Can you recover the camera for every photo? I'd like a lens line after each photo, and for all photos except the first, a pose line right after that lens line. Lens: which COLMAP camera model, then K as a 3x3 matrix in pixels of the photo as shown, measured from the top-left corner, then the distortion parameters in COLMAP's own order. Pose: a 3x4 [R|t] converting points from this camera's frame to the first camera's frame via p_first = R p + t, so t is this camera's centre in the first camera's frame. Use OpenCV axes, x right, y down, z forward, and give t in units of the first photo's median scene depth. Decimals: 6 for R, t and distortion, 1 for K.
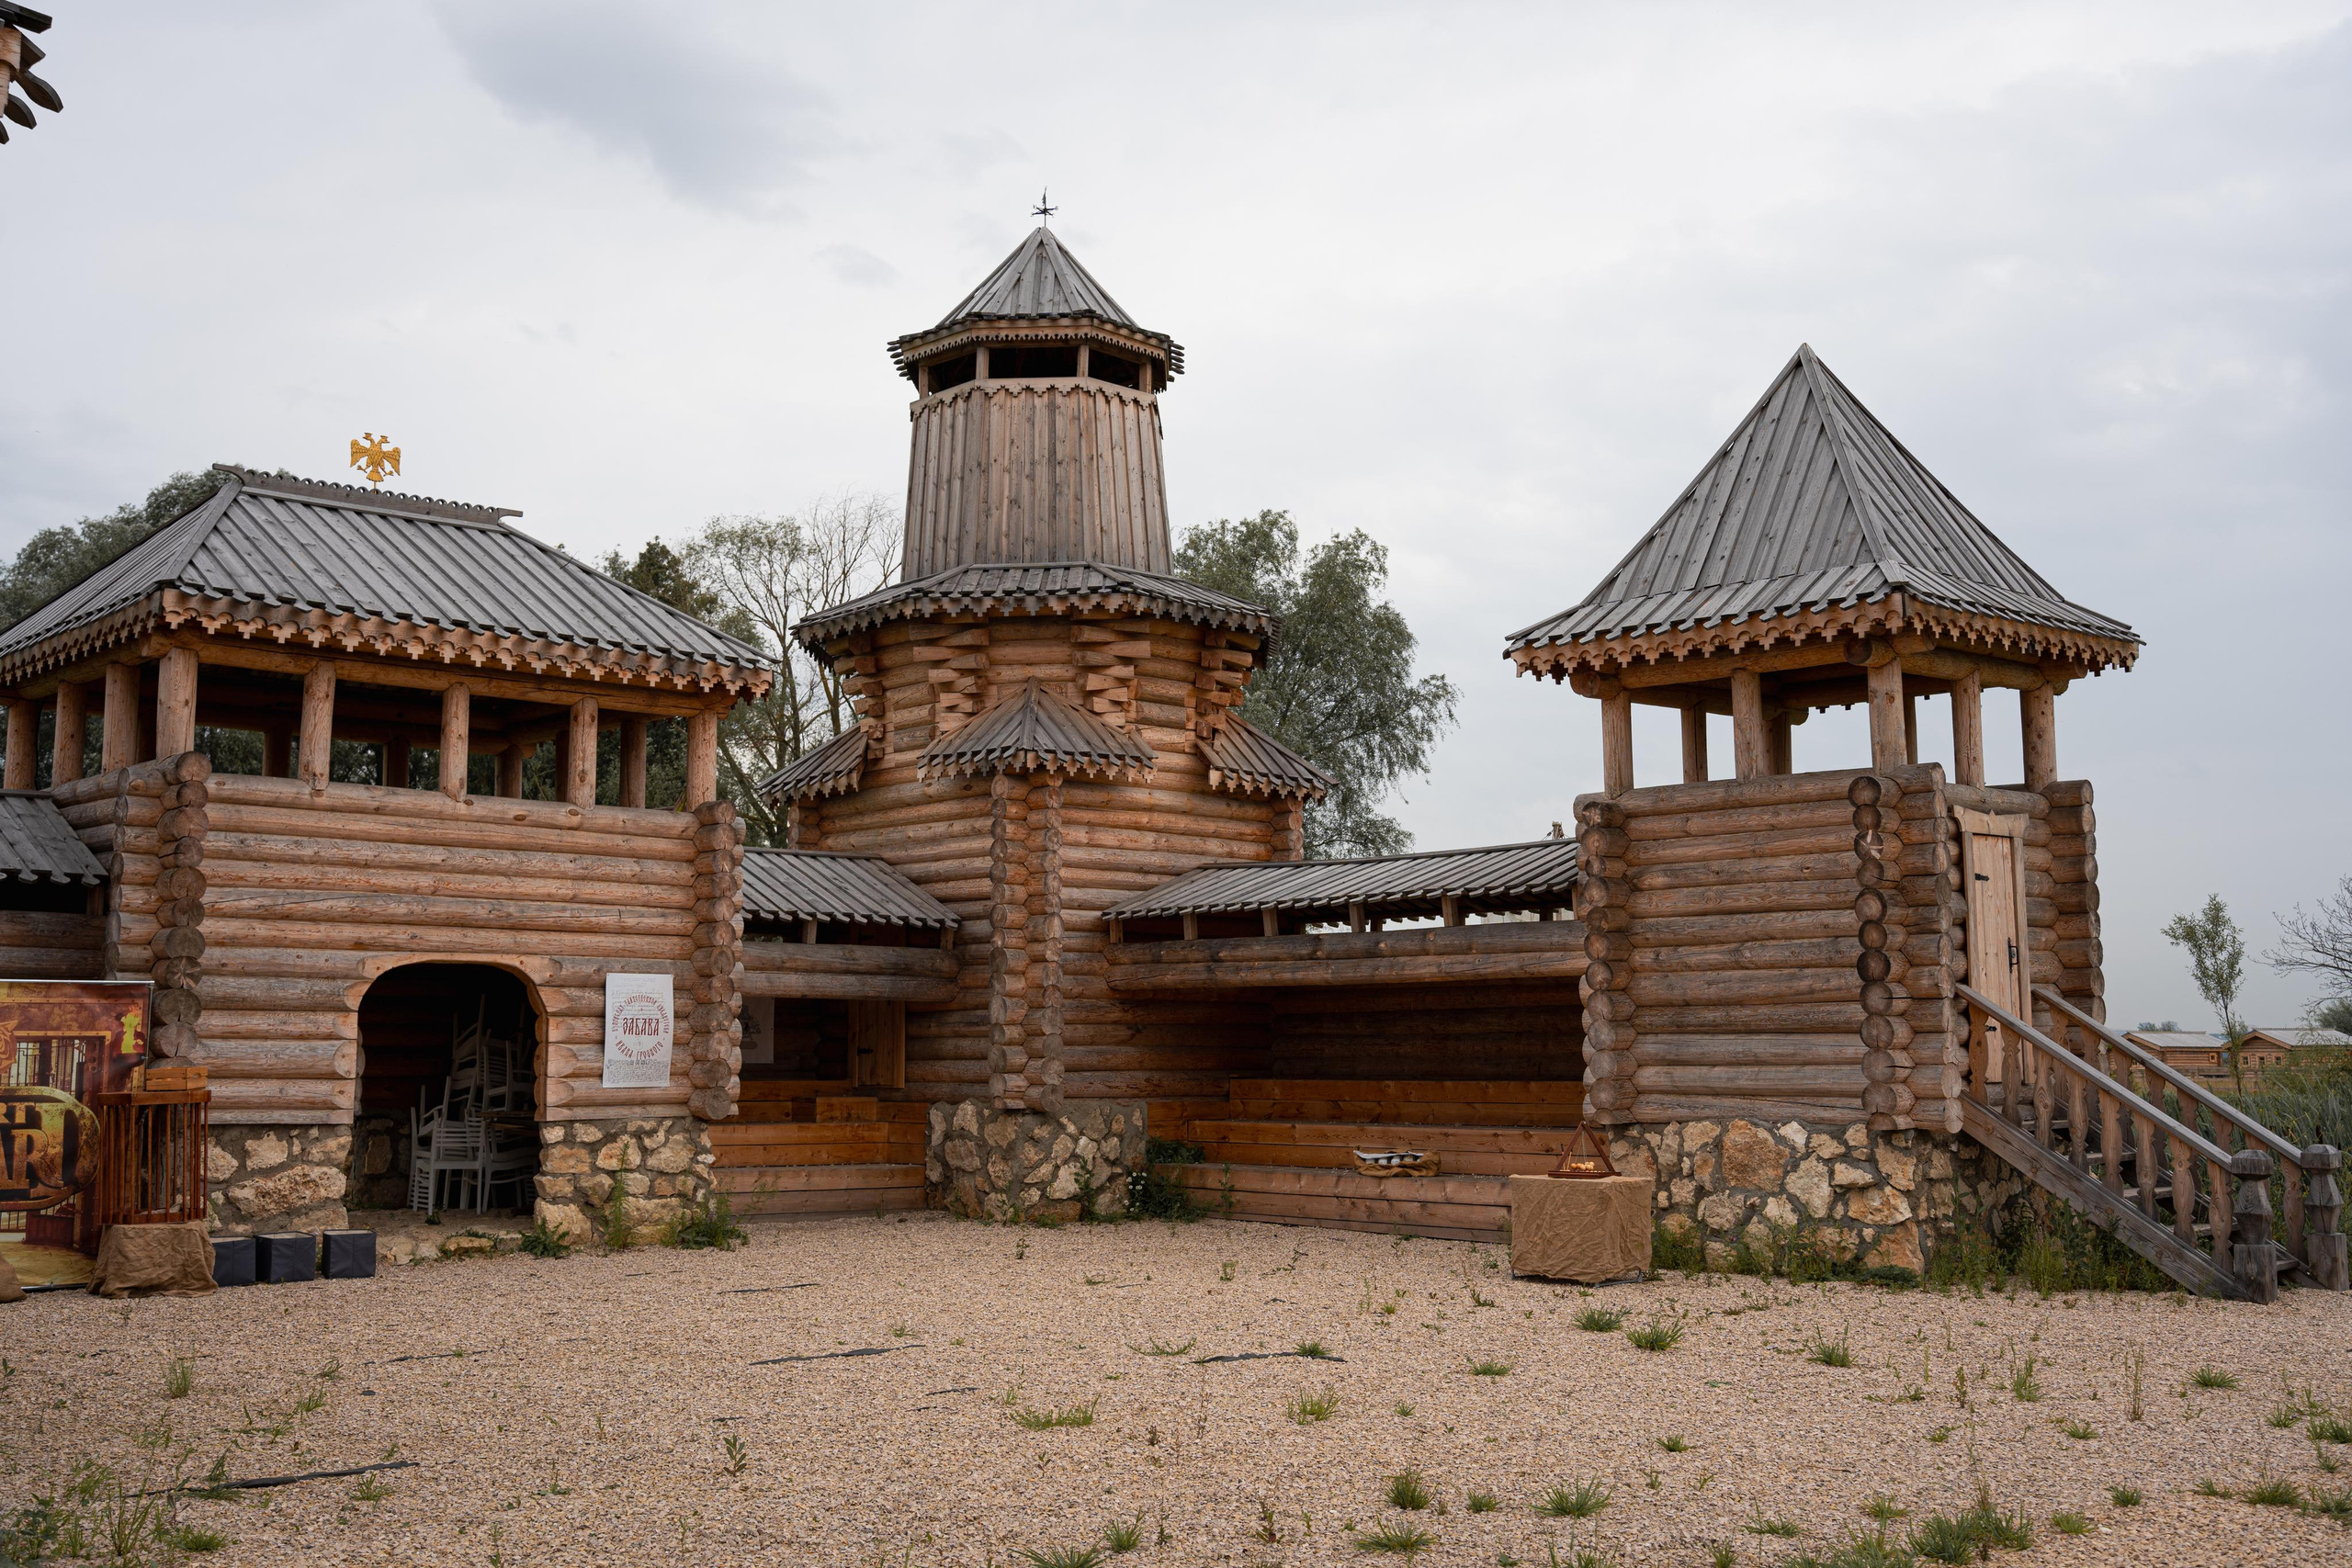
lens RADIAL K [[2390.4, 0, 1163.7], [0, 2390.4, 798.9], [0, 0, 1]] dist [-0.009771, 0.000000]
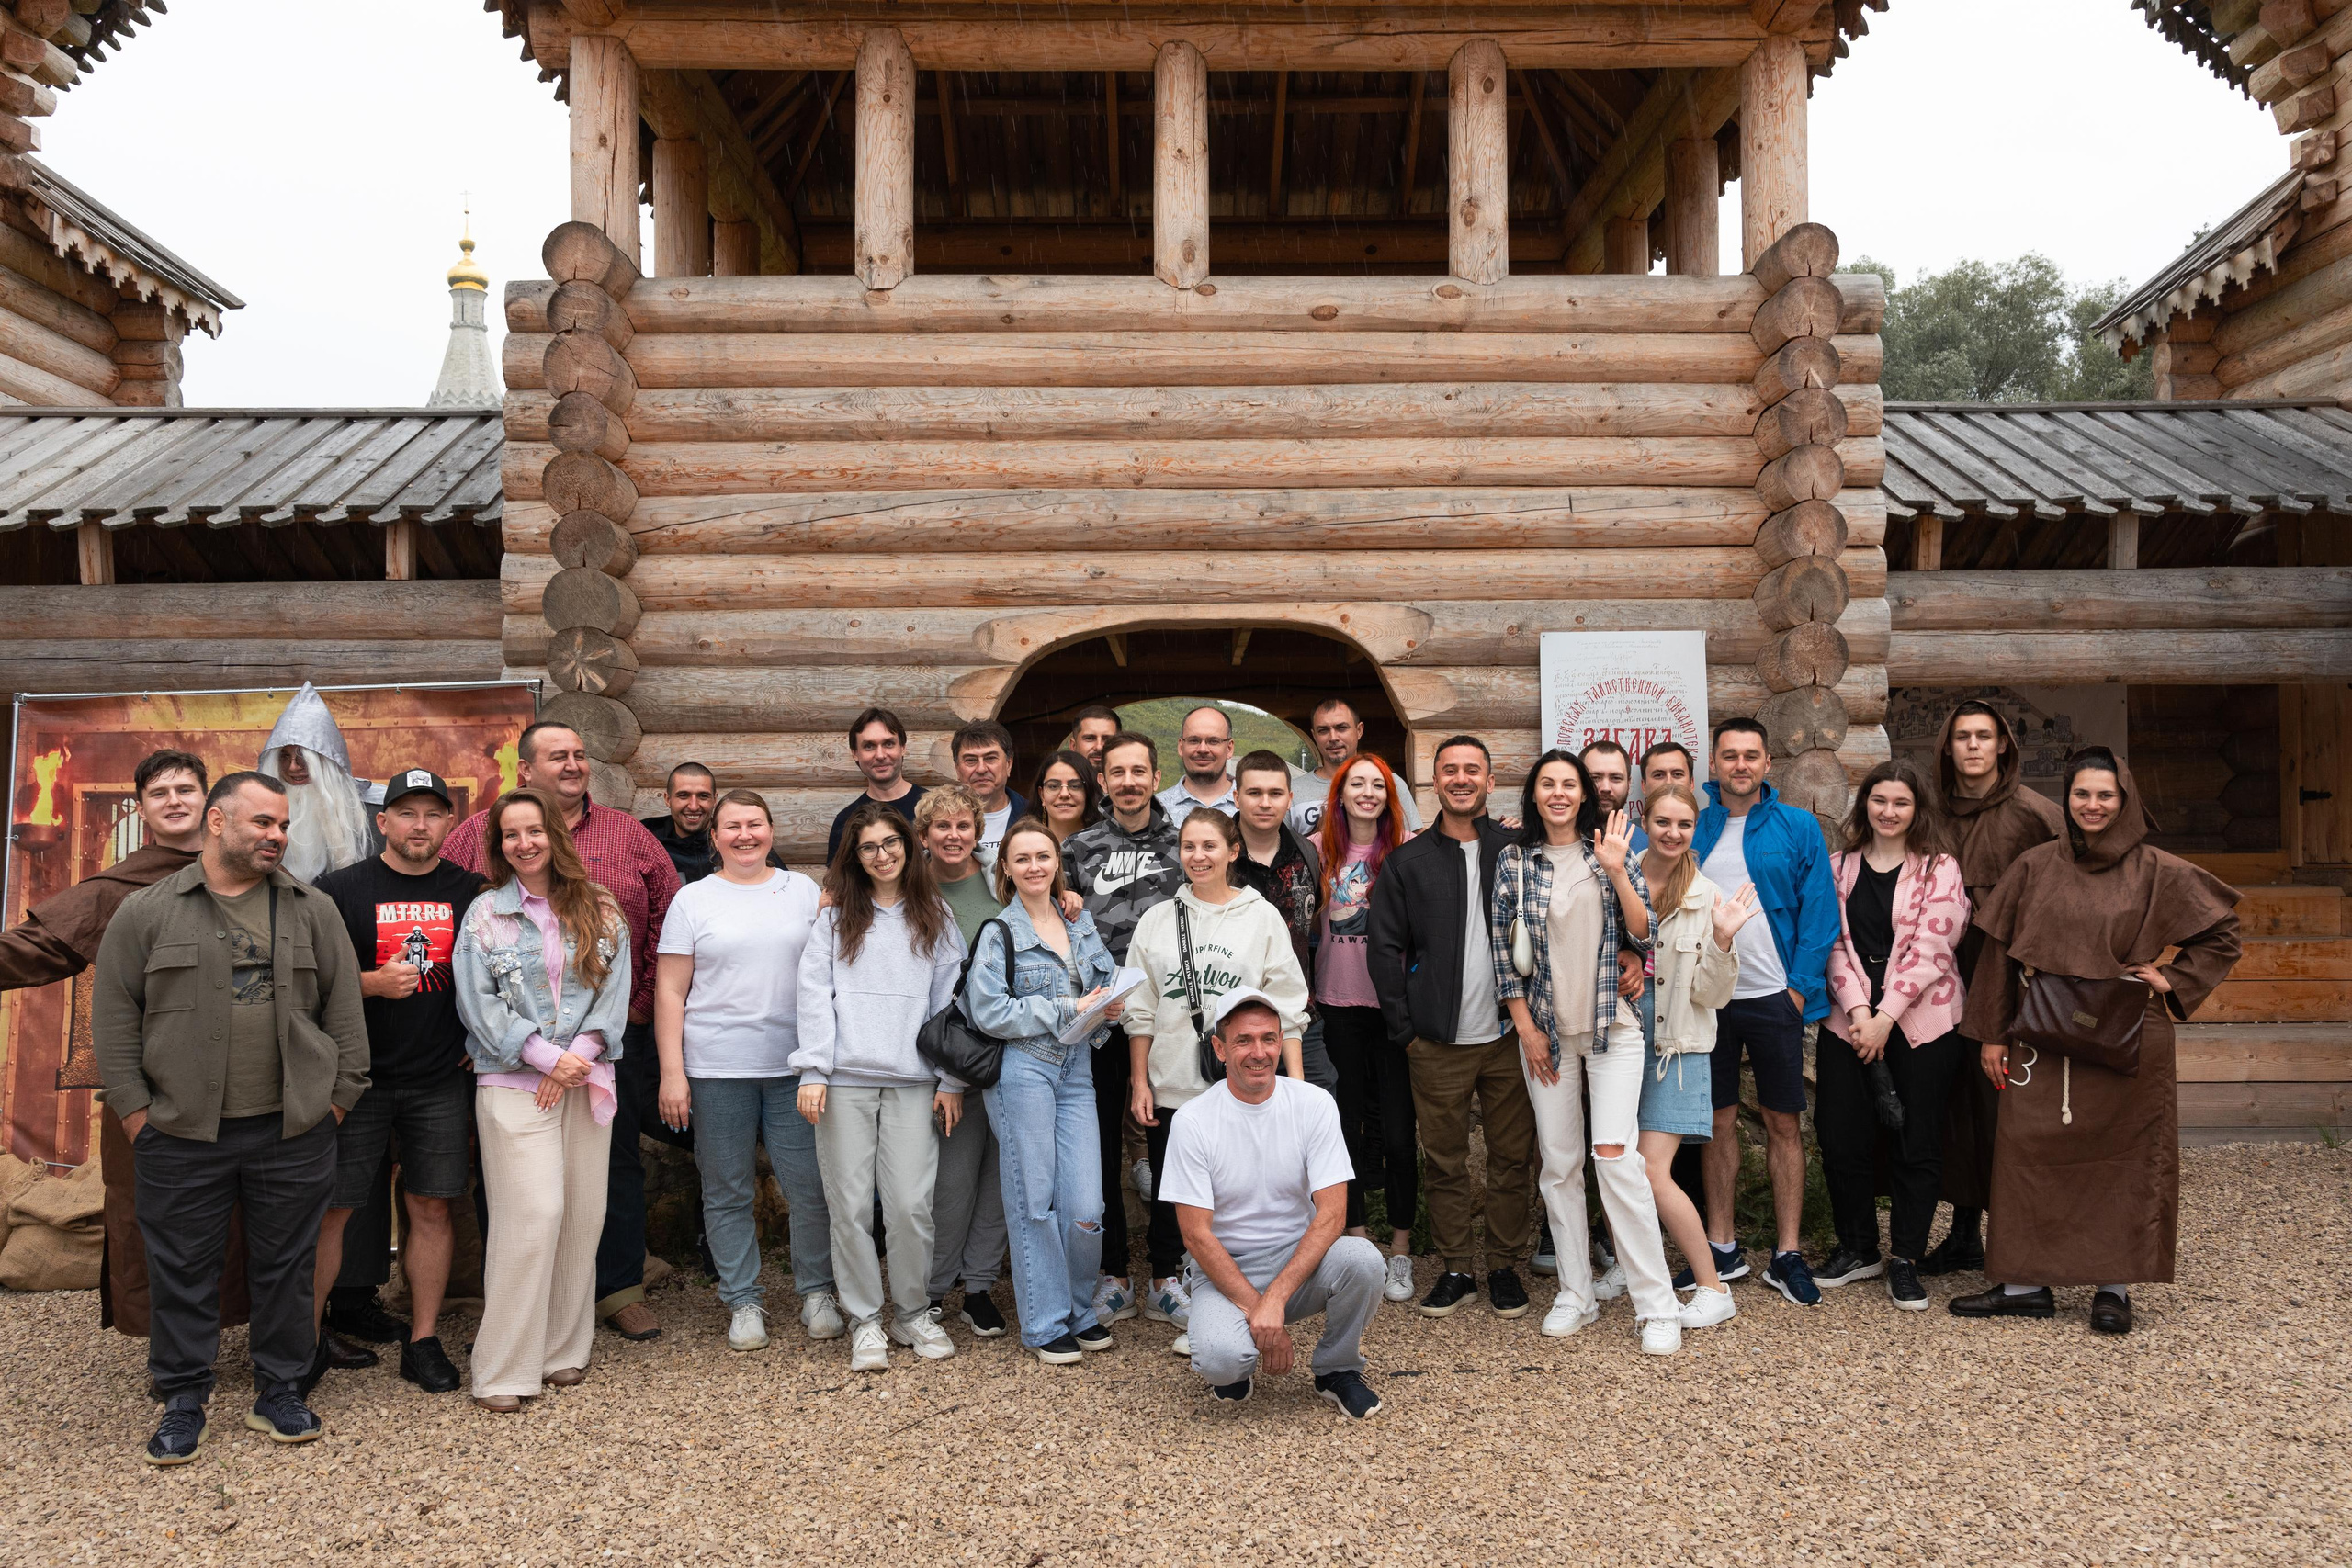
lens RADIAL K [[2003.3, 0, 1167.0], [0, 2003.3, 797.1], [0, 0, 1]] dist [-0.012379, 0.010971]
pose [[0.741615, -0.017424, -0.670599, -0.028832], [0.083029, 0.994360, 0.065985, 0.073745], [0.665667, -0.104615, 0.738880, 0.670800]]
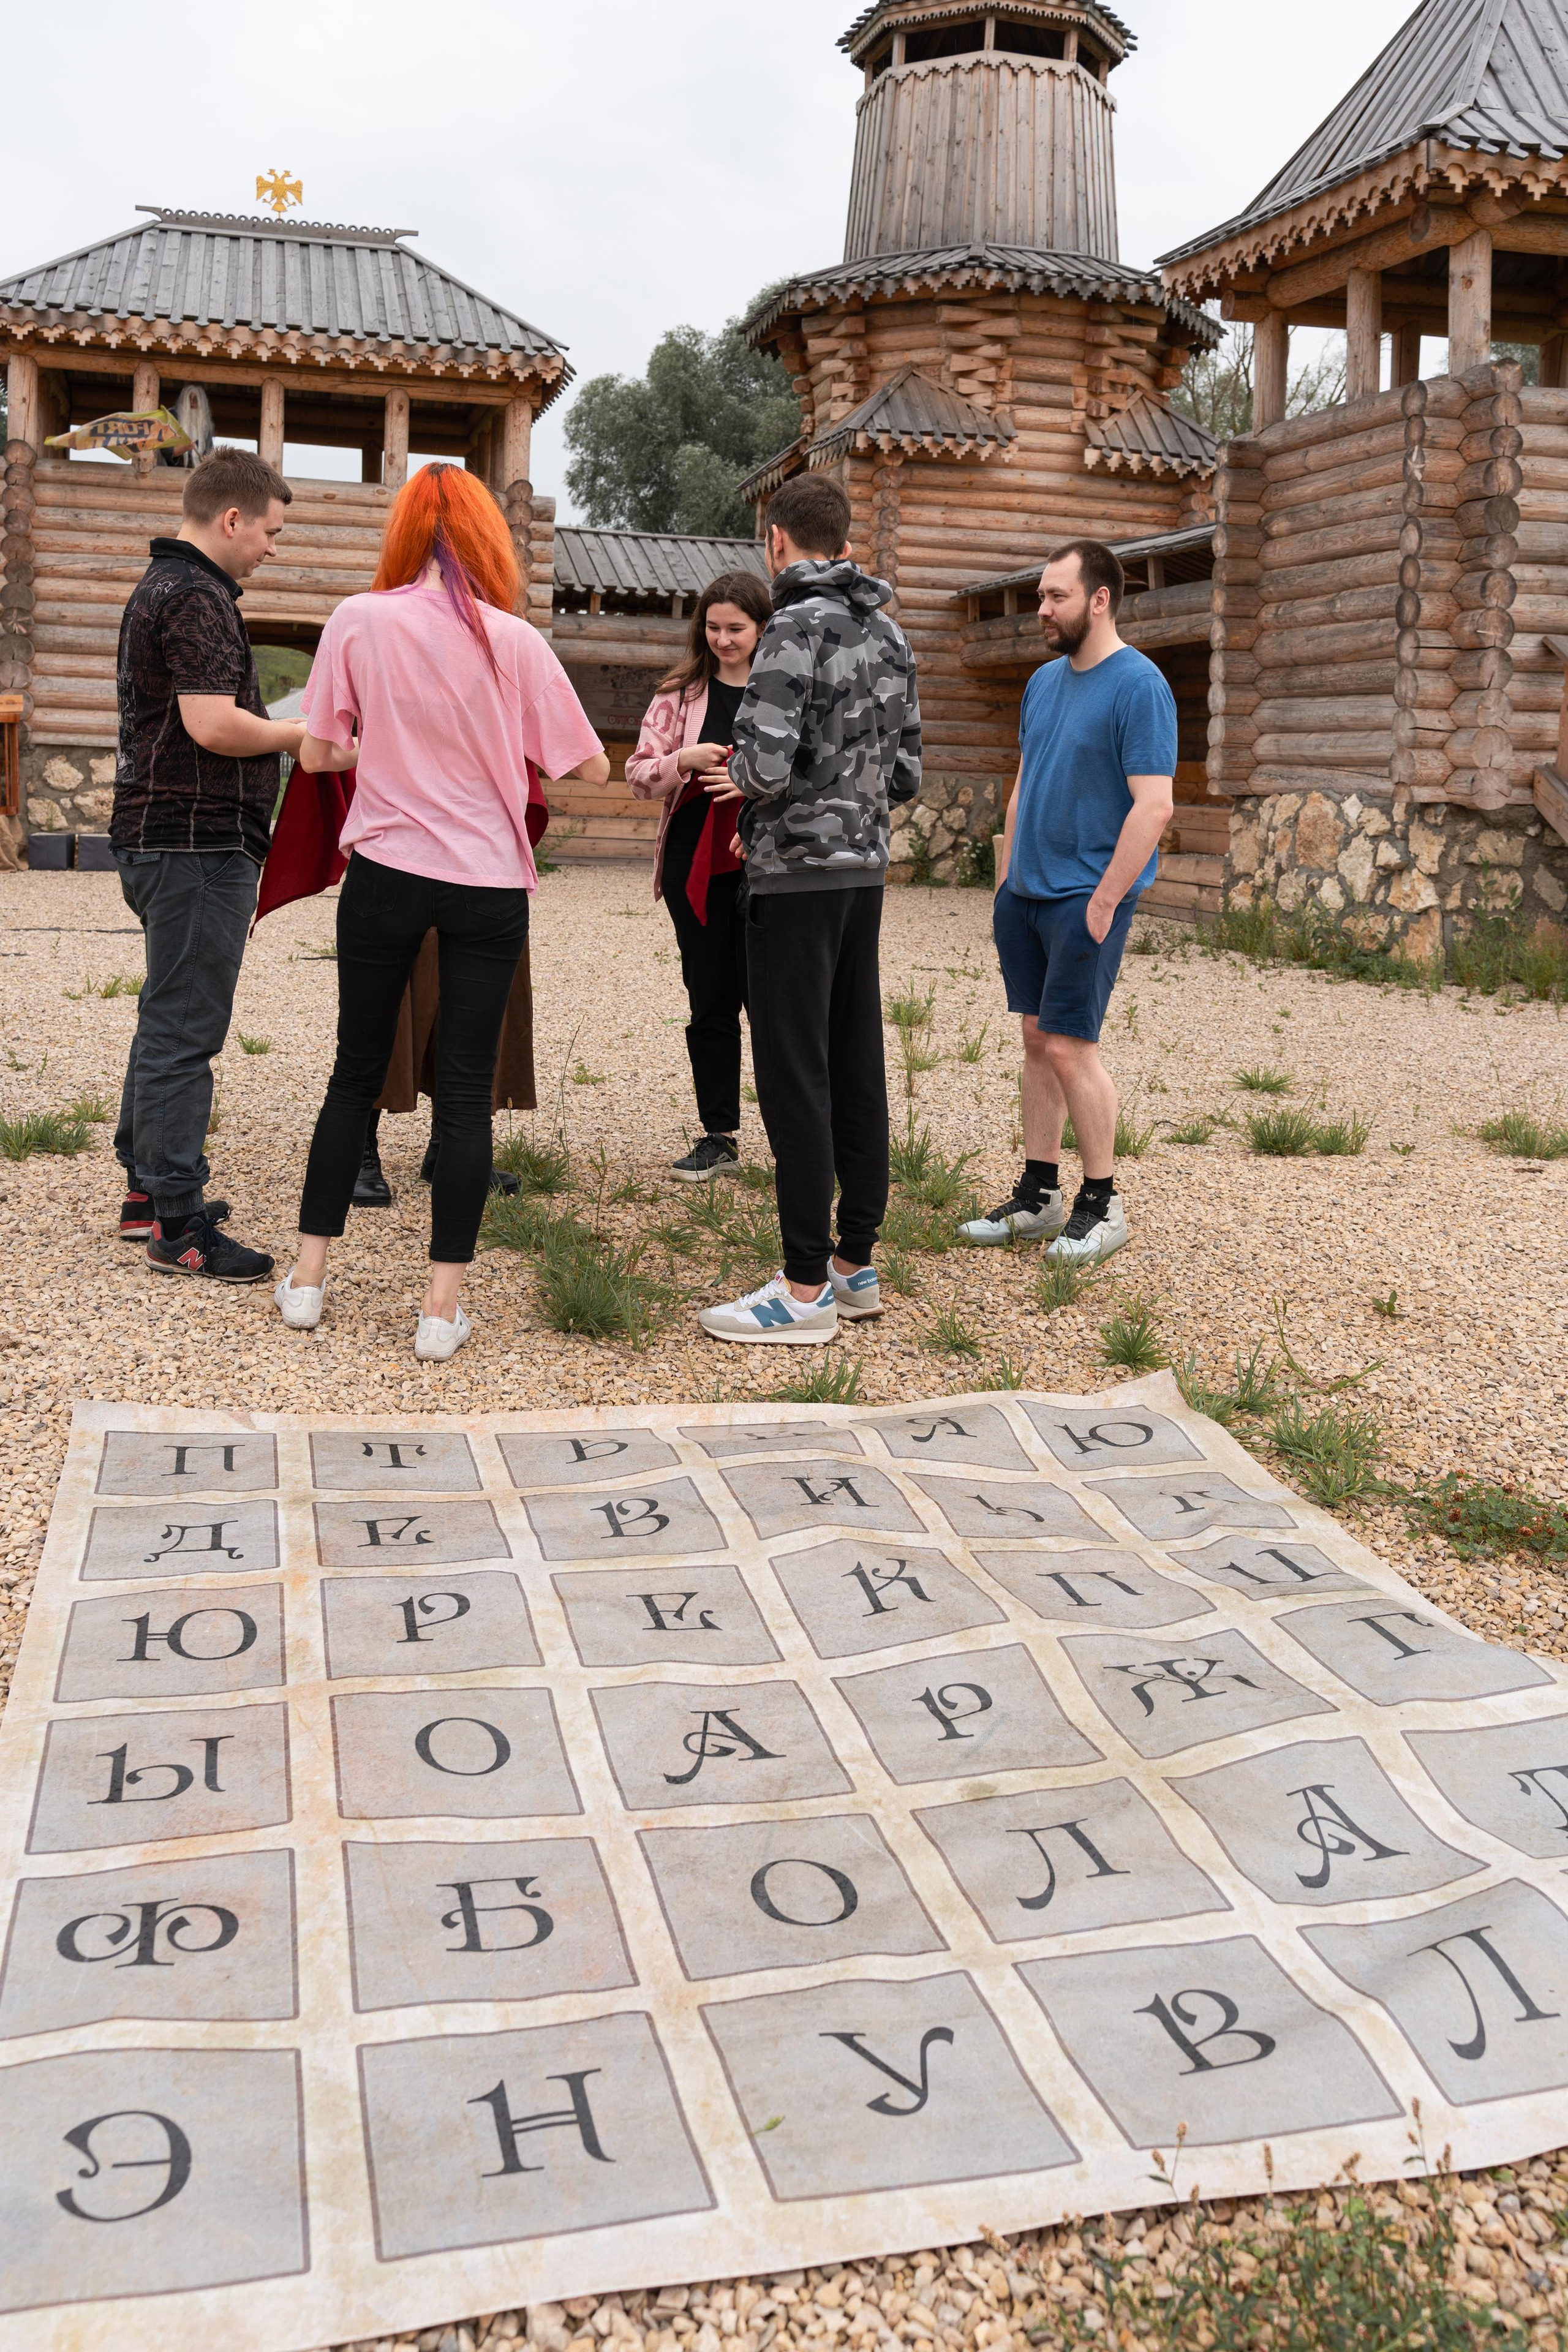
lens RADIAL K [[2003.5, 0, 722.9], [0, 2003.5, 926.5], [0, 0, 1]] dist [-0.012379, 0.010971]
pose [[0.877202, 0.072414, -0.474629, 0.370029], [0.012051, 0.984928, 0.172542, 0.047656], [0.479970, -0.157074, 0.863109, 0.218828]]
